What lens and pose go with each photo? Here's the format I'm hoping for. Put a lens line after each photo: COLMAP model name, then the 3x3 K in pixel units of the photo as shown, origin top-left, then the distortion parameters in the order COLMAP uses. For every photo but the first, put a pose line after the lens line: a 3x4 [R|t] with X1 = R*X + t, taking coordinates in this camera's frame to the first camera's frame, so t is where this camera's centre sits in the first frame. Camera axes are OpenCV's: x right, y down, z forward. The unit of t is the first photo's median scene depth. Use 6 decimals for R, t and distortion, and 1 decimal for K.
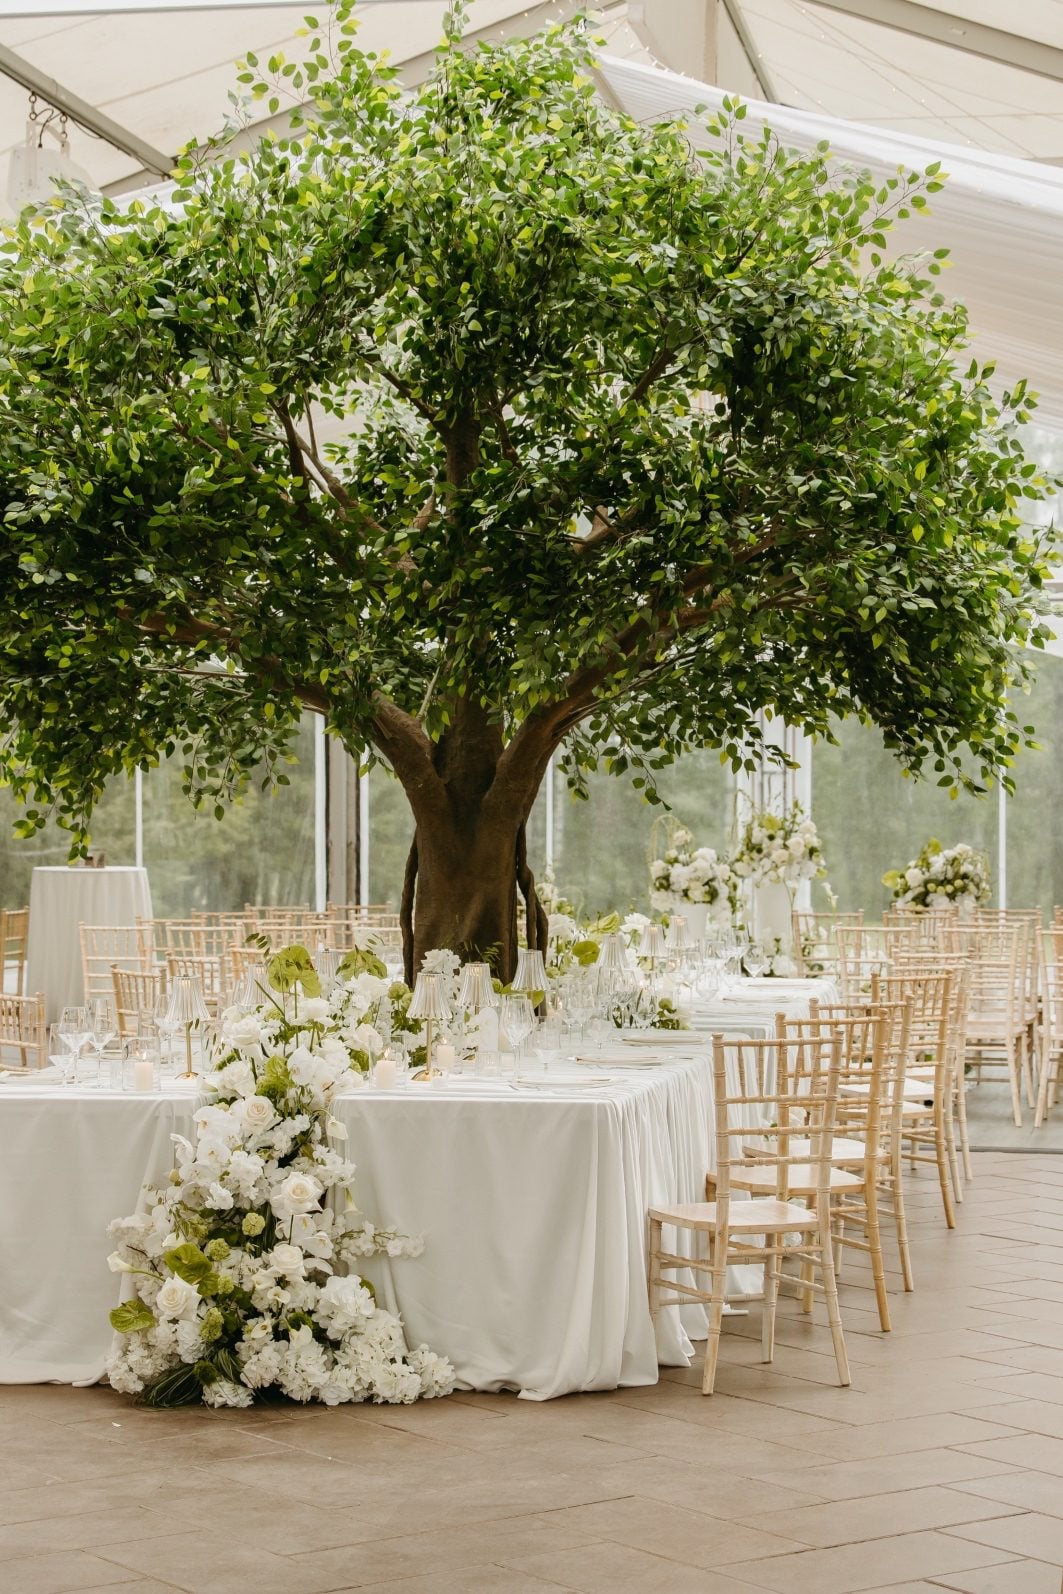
lens RADIAL K [[3624.7, 0, 531.5], [0, 3624.7, 797.0], [0, 0, 1]] dist [-0.041515, 0.048406]
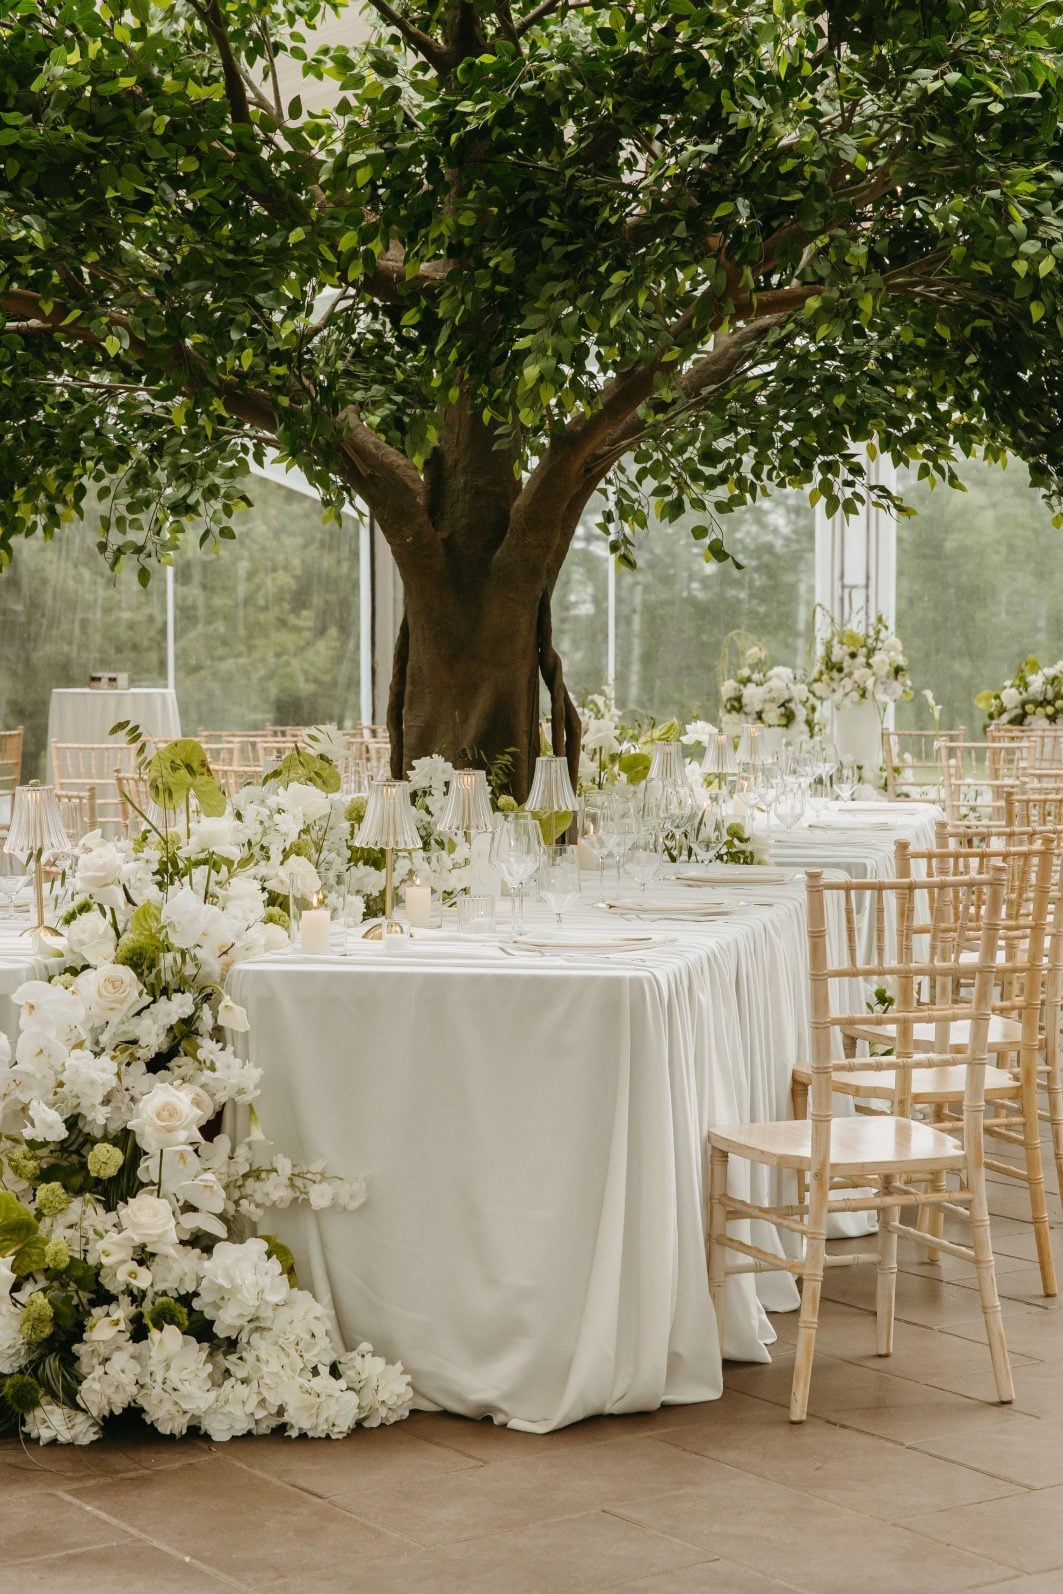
lens RADIAL K [[3192.1, 0, 609.1], [0, 3192.1, 790.5], [0, 0, 1]] dist [-0.014548, 0.132582]
pose [[0.999993, 0.000084, -0.003654, 0.014915], [0.000065, 0.999167, 0.040806, 0.024671], [0.003654, -0.040806, 0.999160, 0.382934]]
